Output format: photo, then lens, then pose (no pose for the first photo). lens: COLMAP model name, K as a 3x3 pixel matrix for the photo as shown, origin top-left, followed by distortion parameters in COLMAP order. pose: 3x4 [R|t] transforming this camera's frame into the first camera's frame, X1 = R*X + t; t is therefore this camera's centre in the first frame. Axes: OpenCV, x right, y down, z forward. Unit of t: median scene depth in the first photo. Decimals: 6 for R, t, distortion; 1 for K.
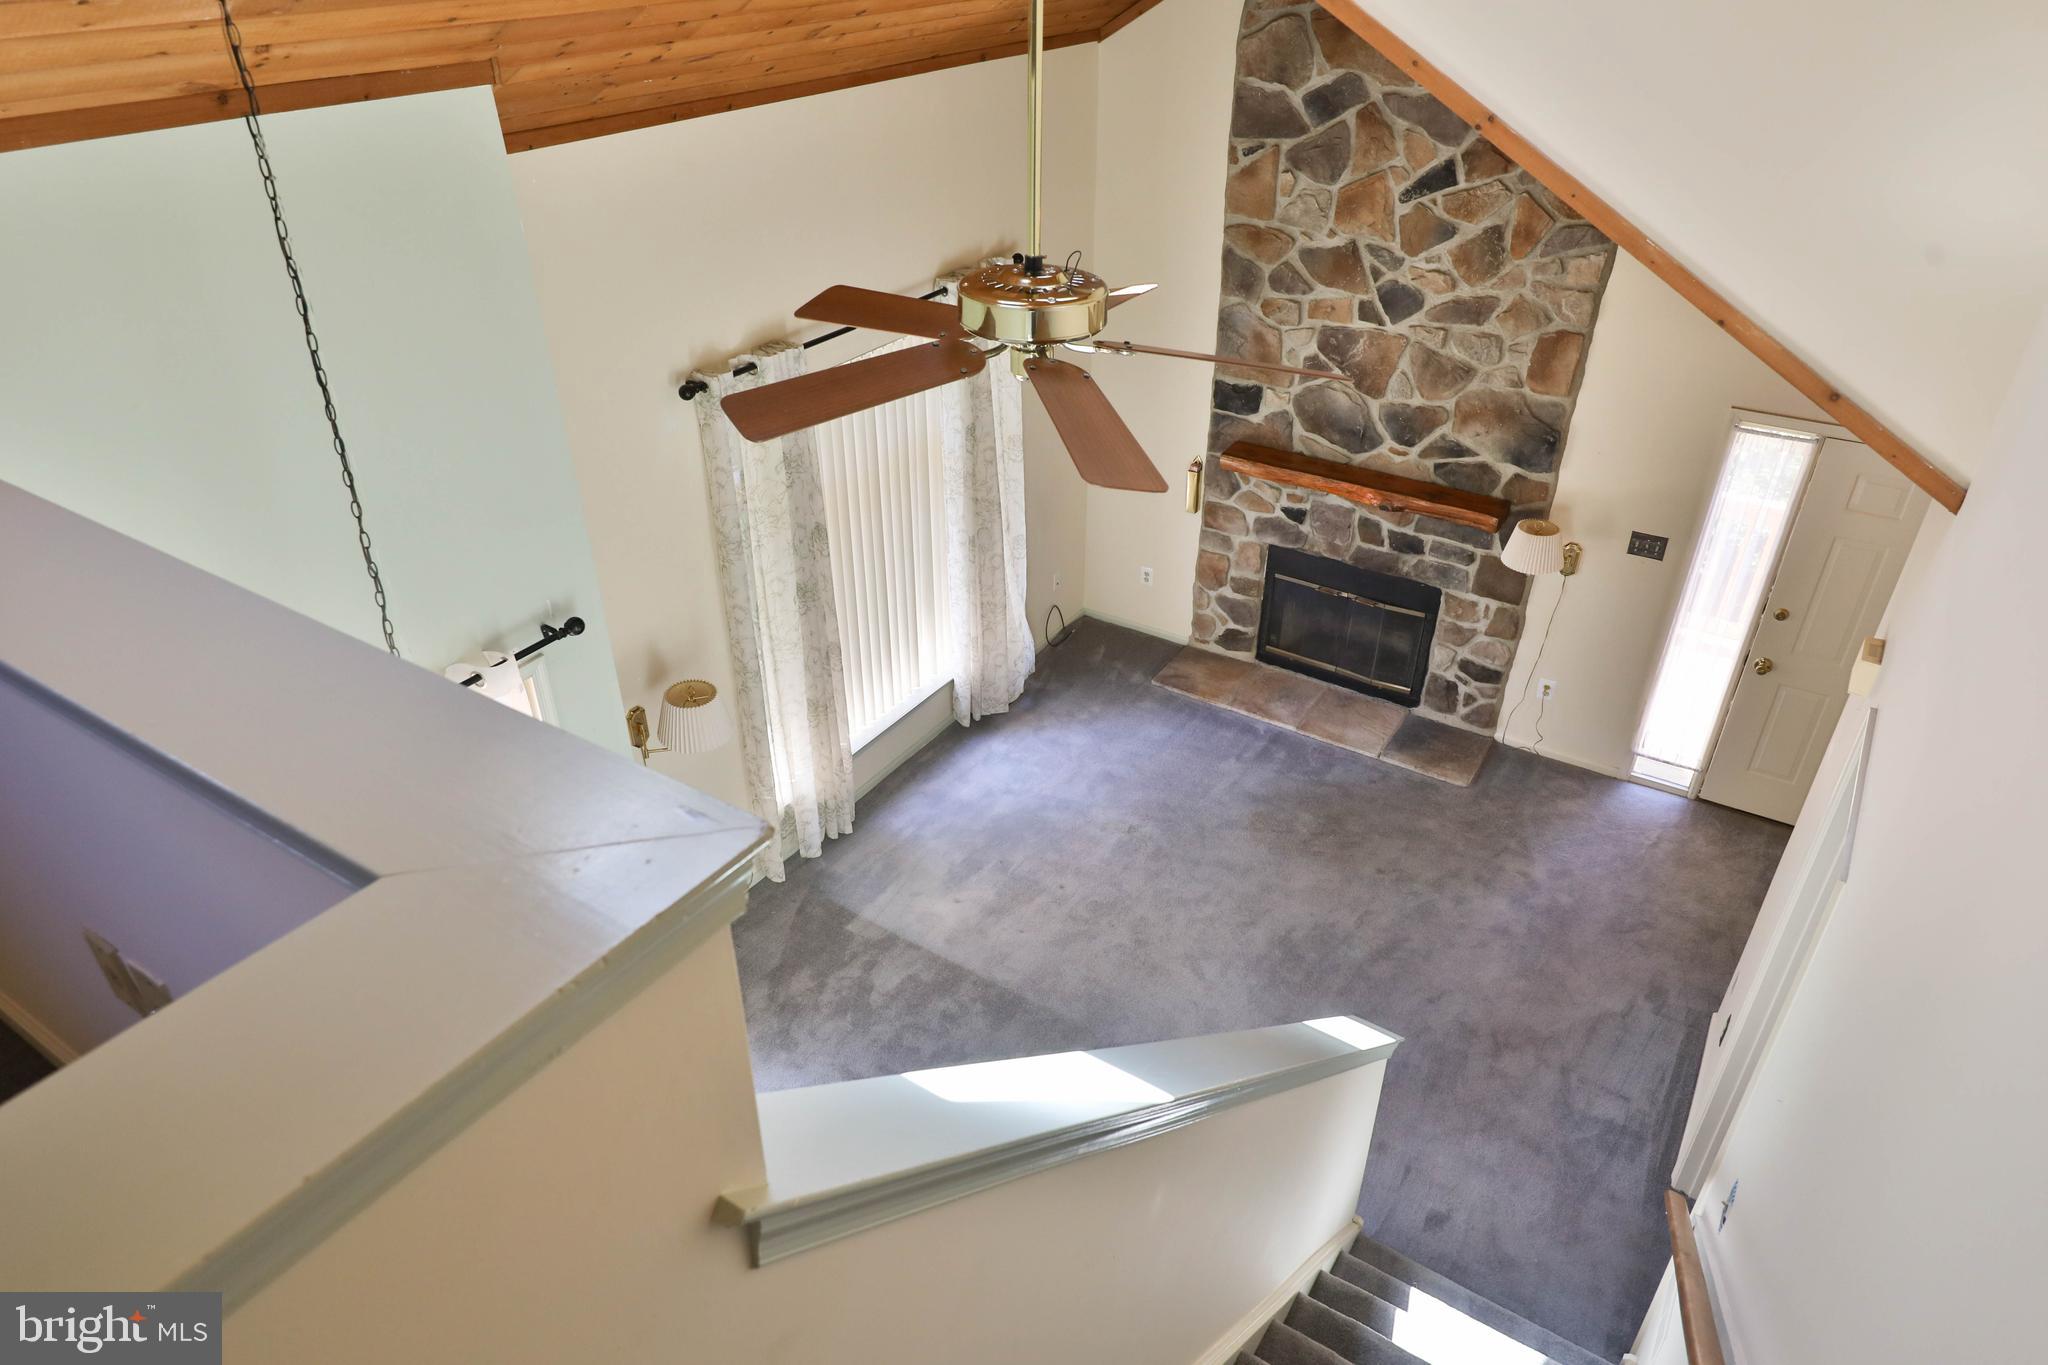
lens RADIAL K [[1303.2, 0, 1017.2], [0, 1303.2, 685.1], [0, 0, 1]] dist [0.006068, 0.001351]
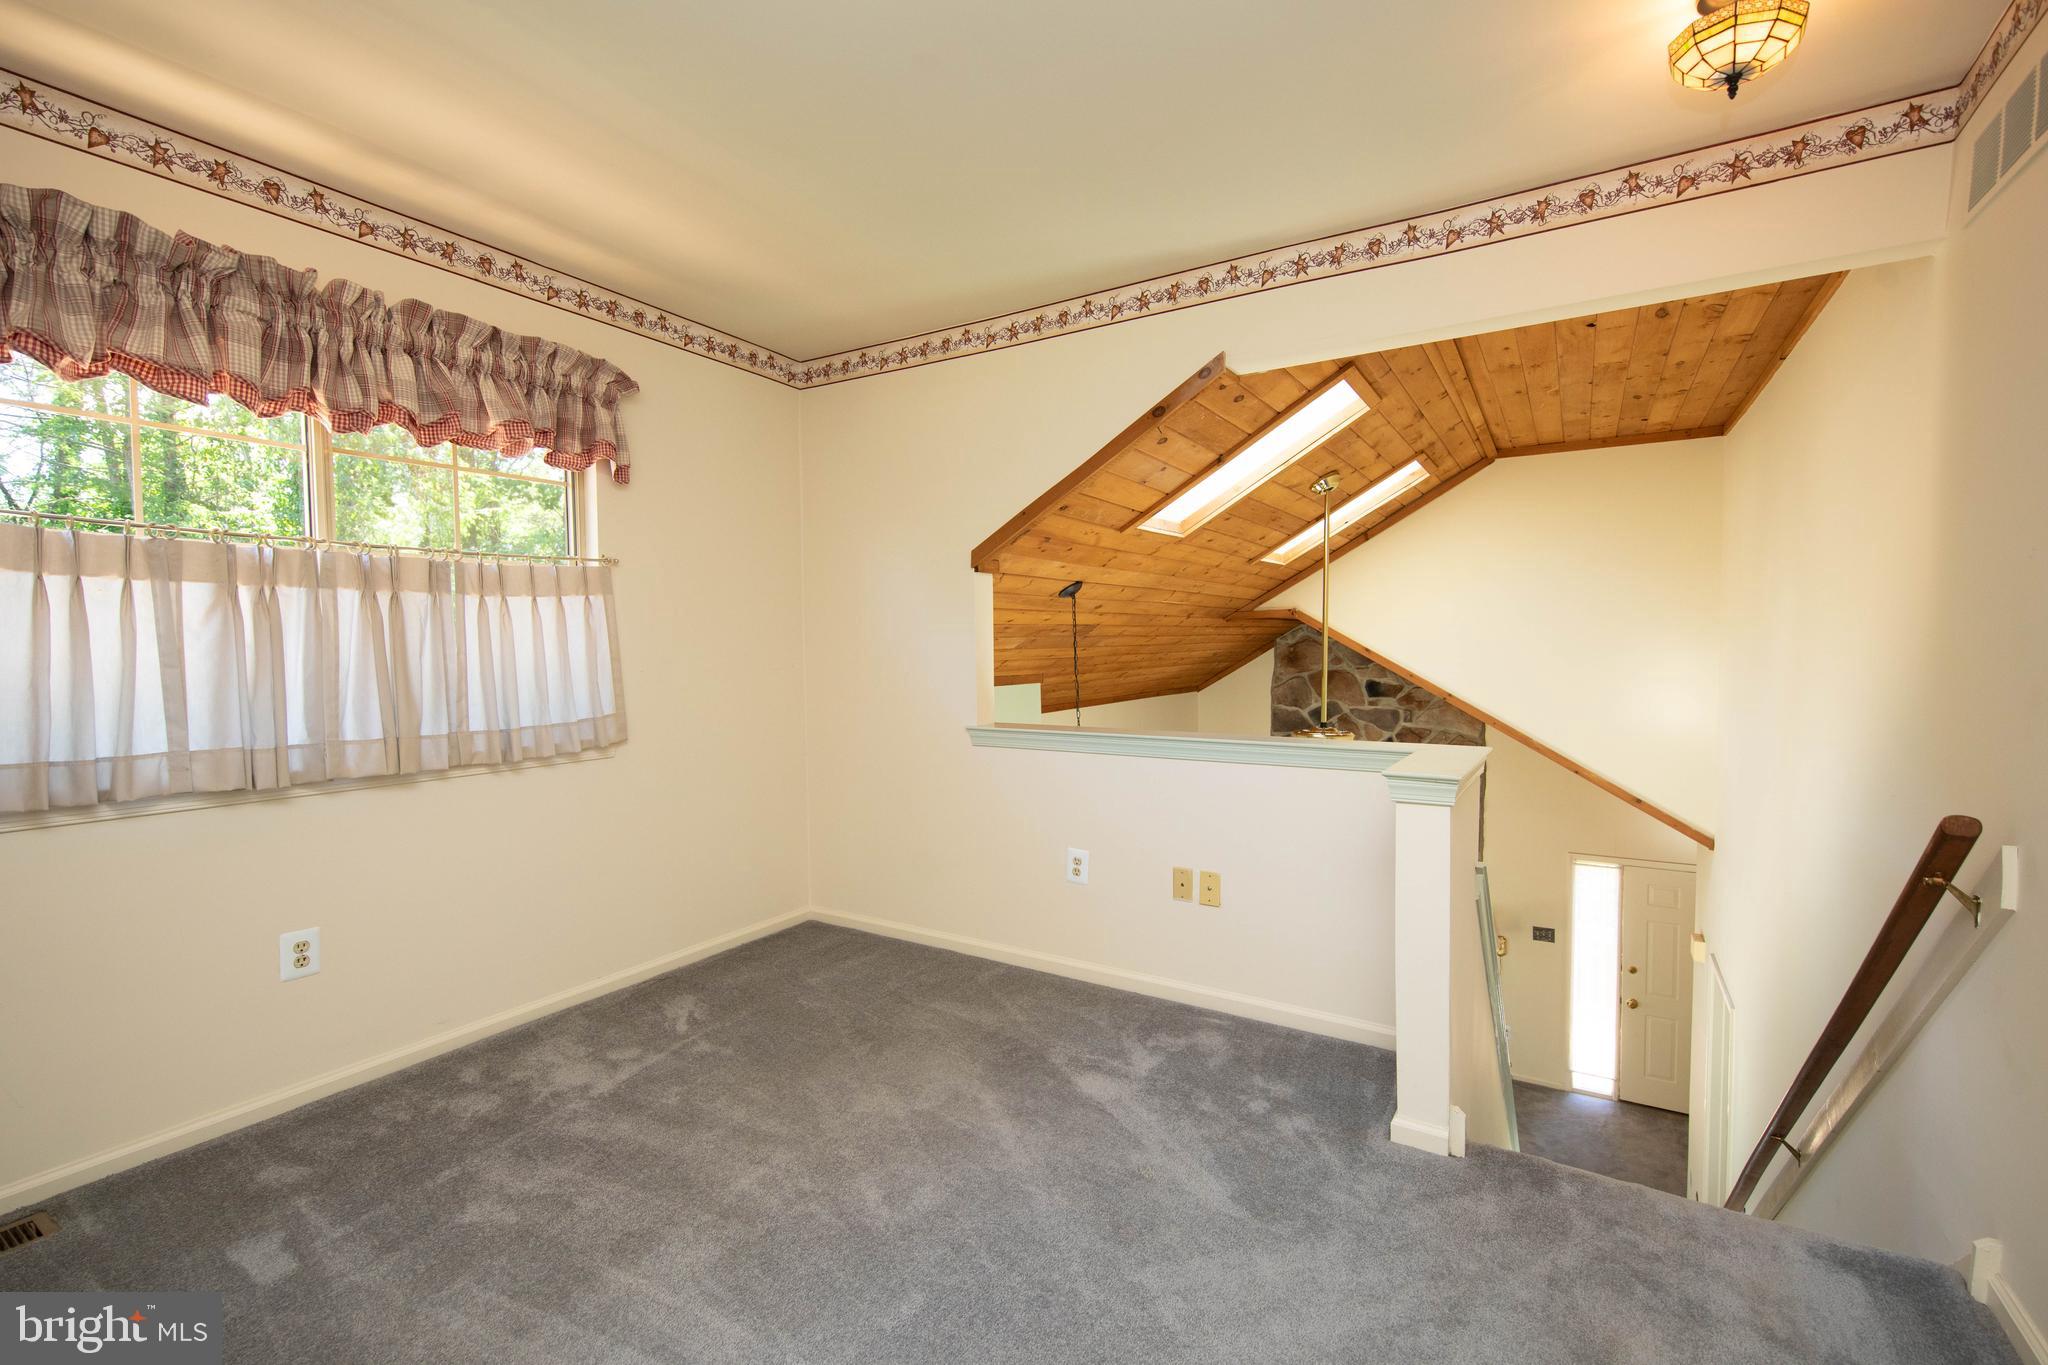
lens RADIAL K [[898.0, 0, 1009.2], [0, 898.0, 670.5], [0, 0, 1]] dist [0.000281, -0.000377]
pose [[0.999925, -0.009244, 0.007993, -0.239938], [0.012015, 0.863145, -0.504813, 0.181830], [-0.002233, 0.504872, 0.863192, -0.227049]]
